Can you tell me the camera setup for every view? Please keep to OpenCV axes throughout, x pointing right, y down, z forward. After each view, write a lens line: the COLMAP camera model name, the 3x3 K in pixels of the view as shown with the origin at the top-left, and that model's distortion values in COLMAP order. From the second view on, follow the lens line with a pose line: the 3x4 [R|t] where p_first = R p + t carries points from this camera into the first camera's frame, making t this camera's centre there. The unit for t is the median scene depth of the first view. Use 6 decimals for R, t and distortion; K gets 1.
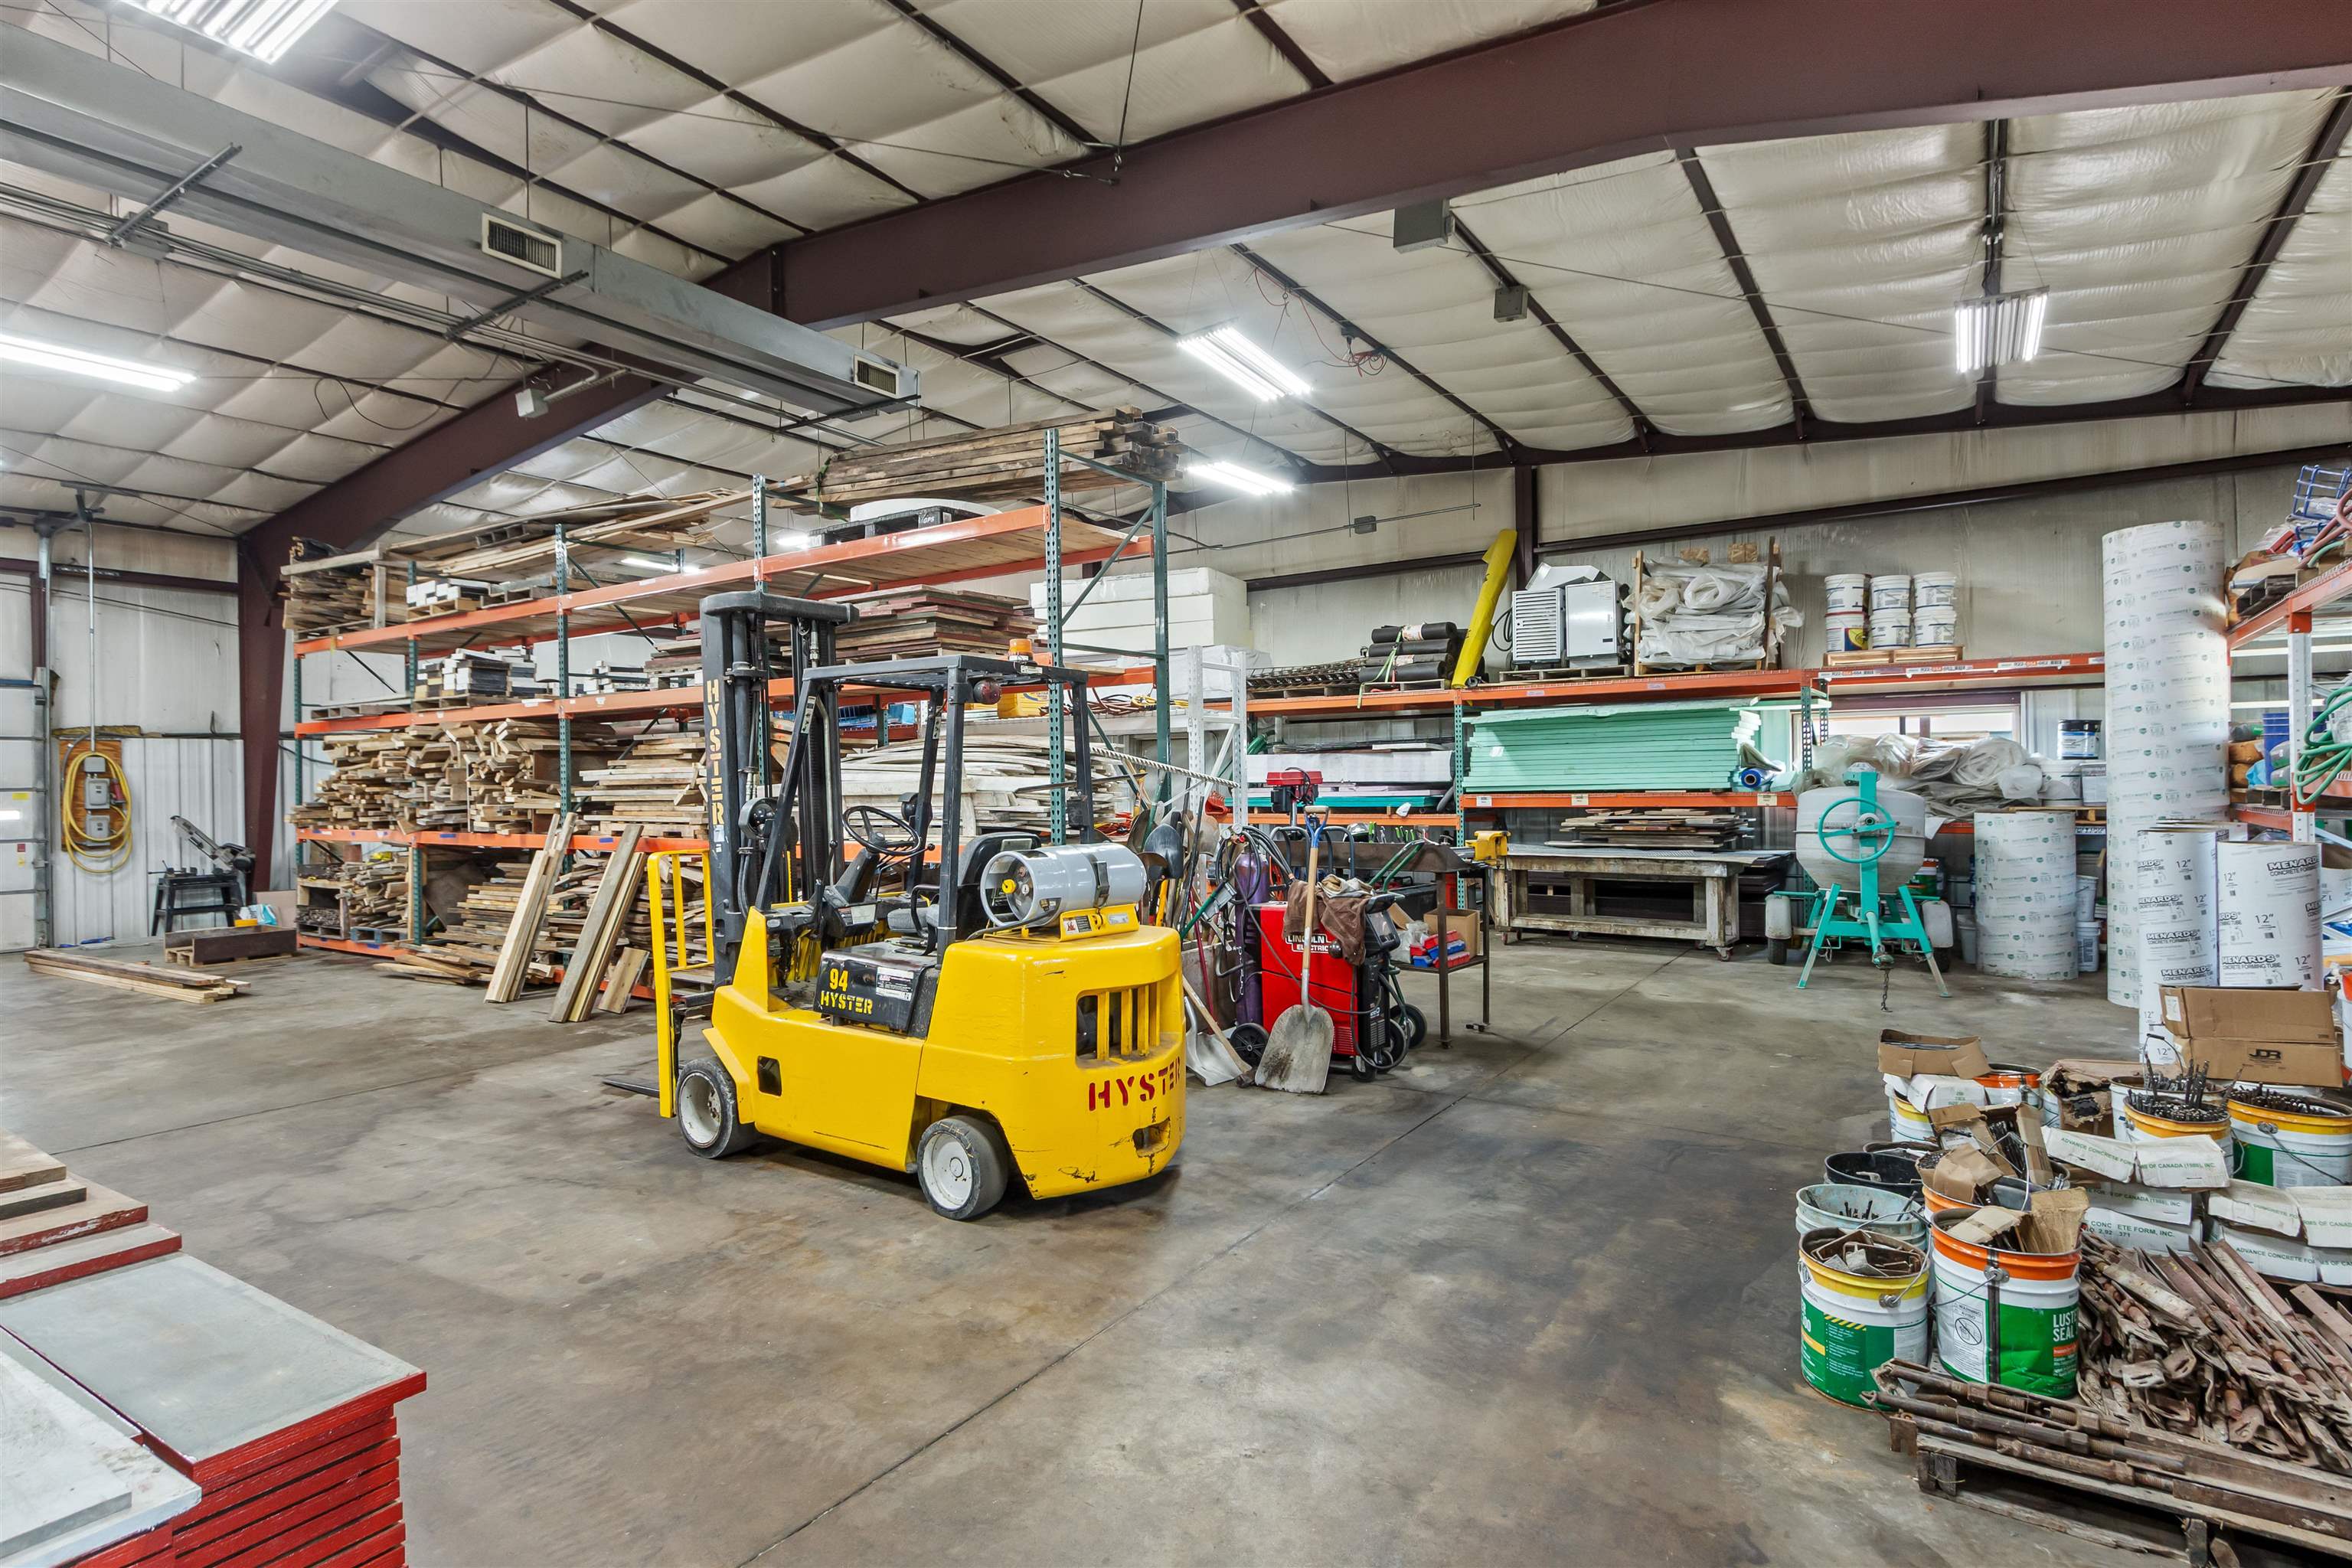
lens RADIAL K [[1192.1, 0, 1172.5], [0, 1192.1, 777.2], [0, 0, 1]] dist [0.019636, -0.011539]
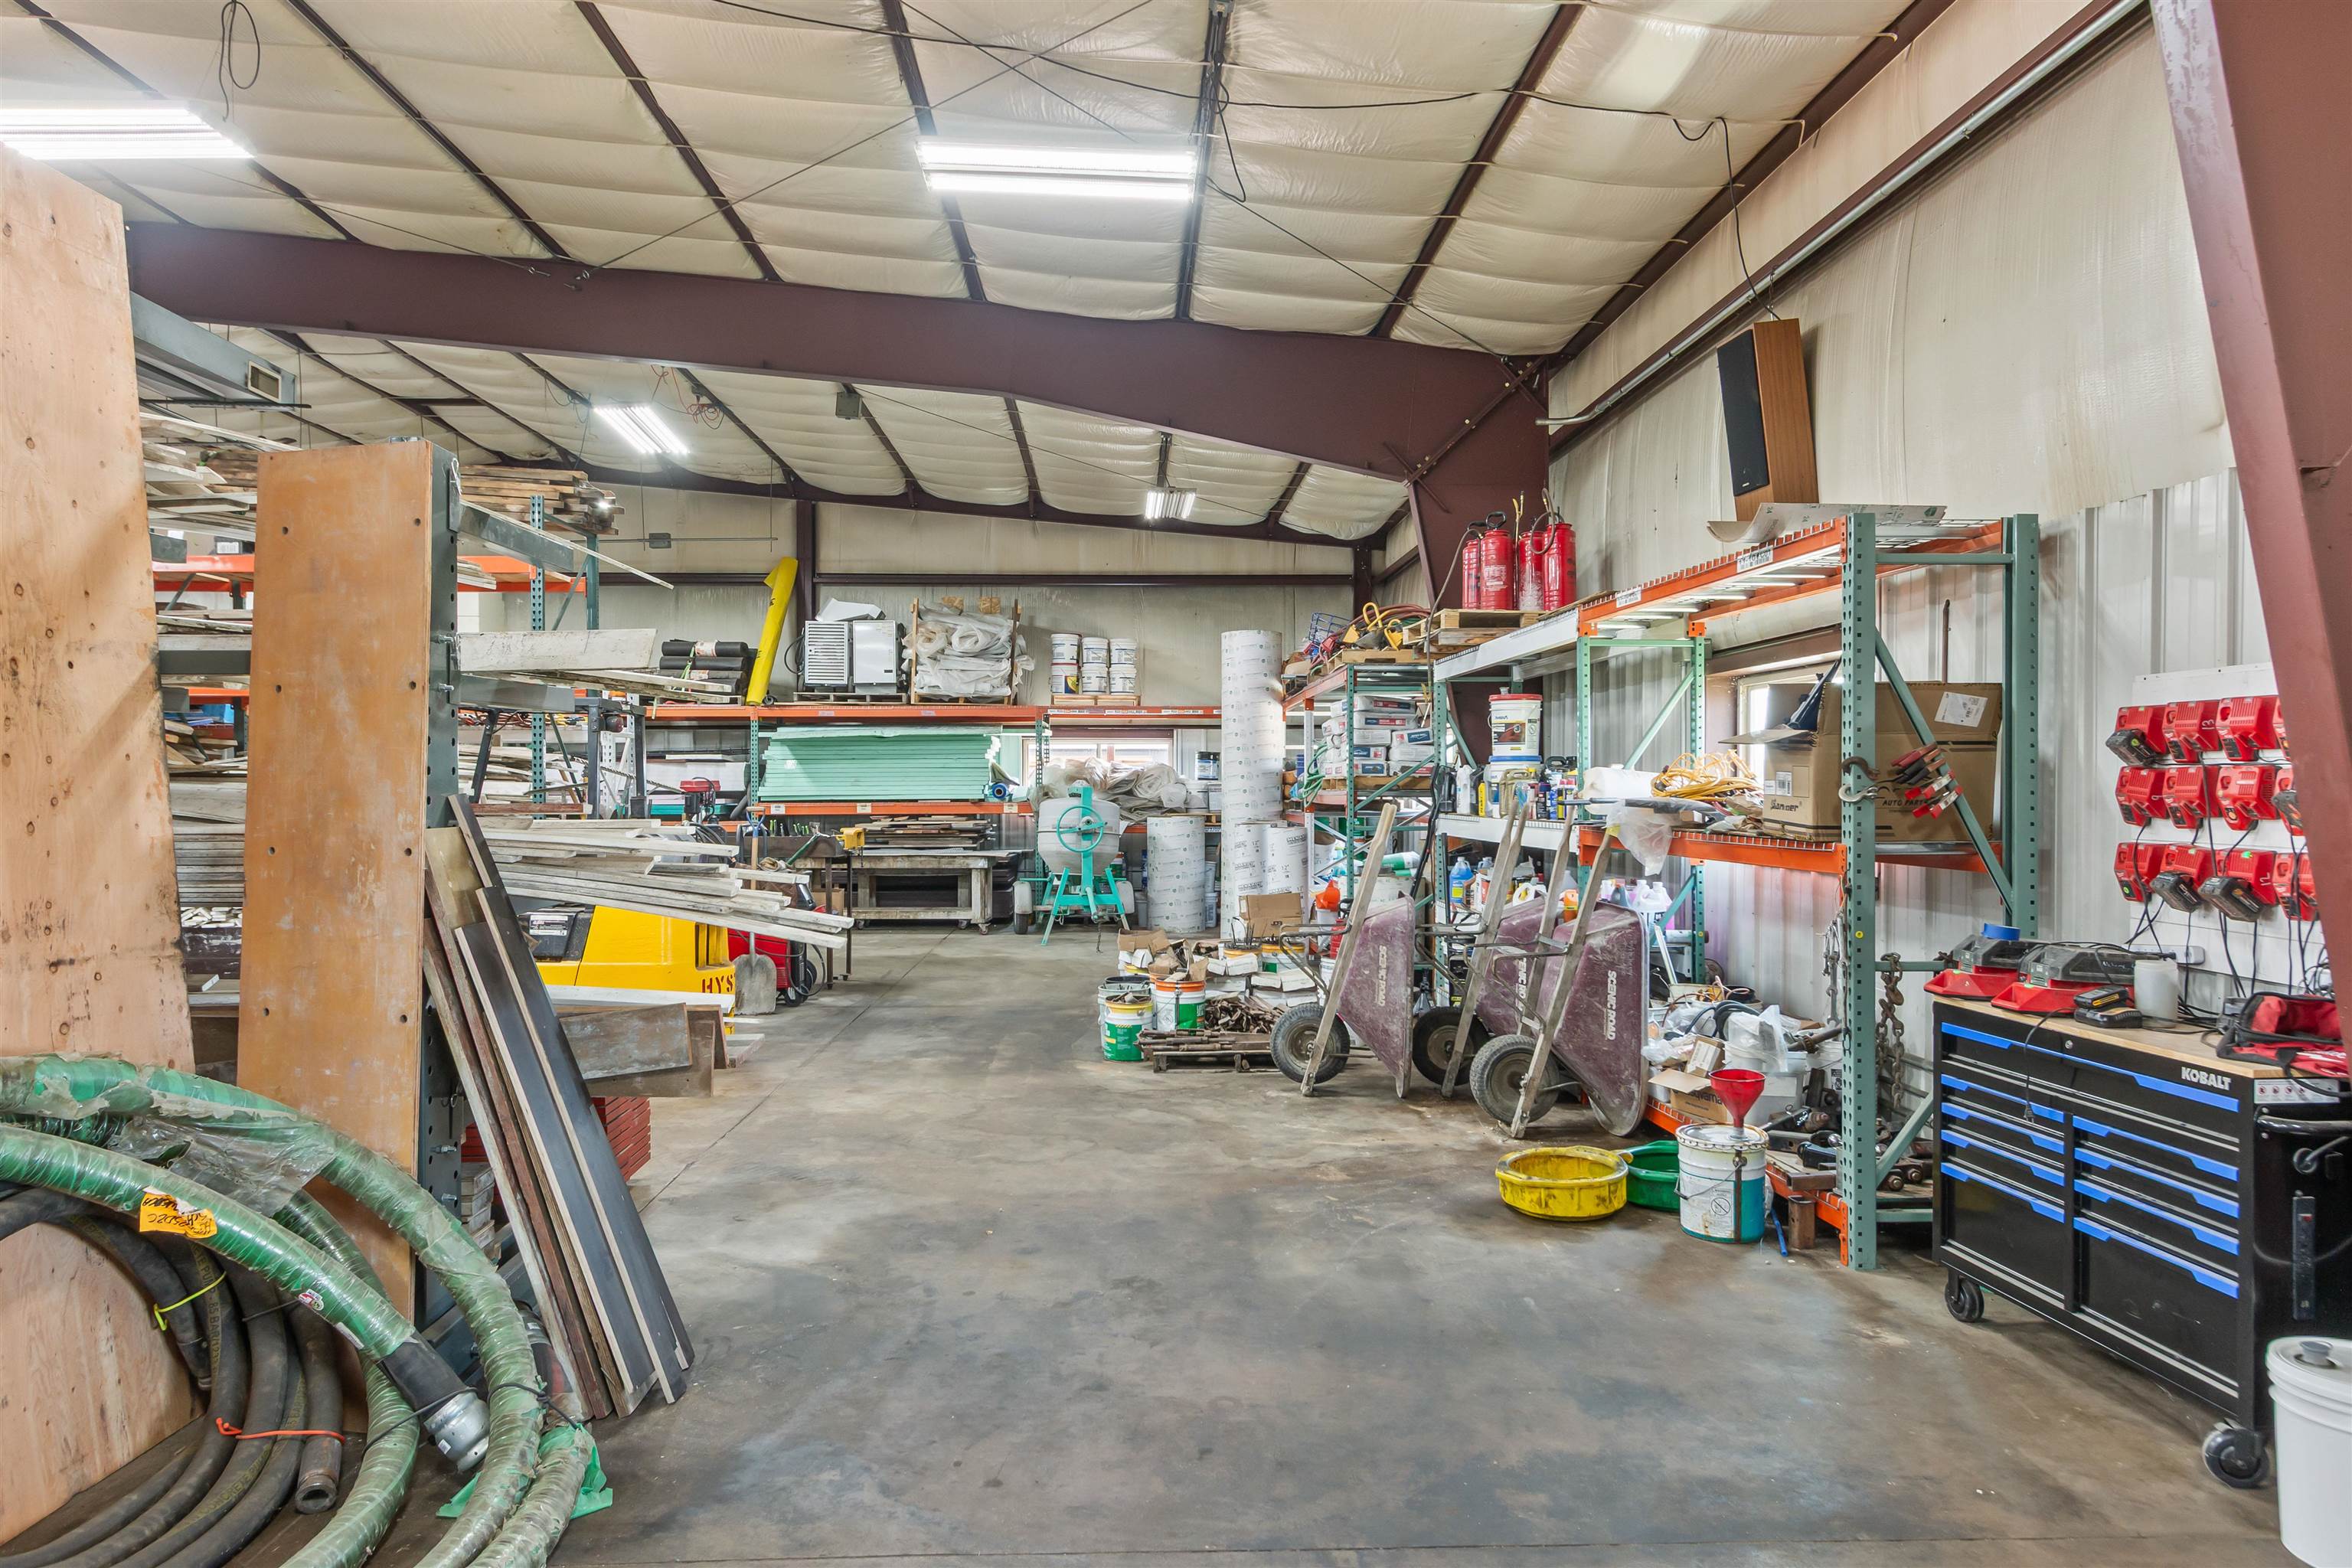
lens RADIAL K [[1412.5, 0, 1176.0], [0, 1412.5, 784.0], [0, 0, 1]] dist [0.017028, 0.000856]
pose [[0.810810, 0.014365, 0.585133, -0.234482], [-0.012132, 0.999896, -0.007735, 0.002852], [-0.585183, -0.000827, 0.810901, -0.309196]]
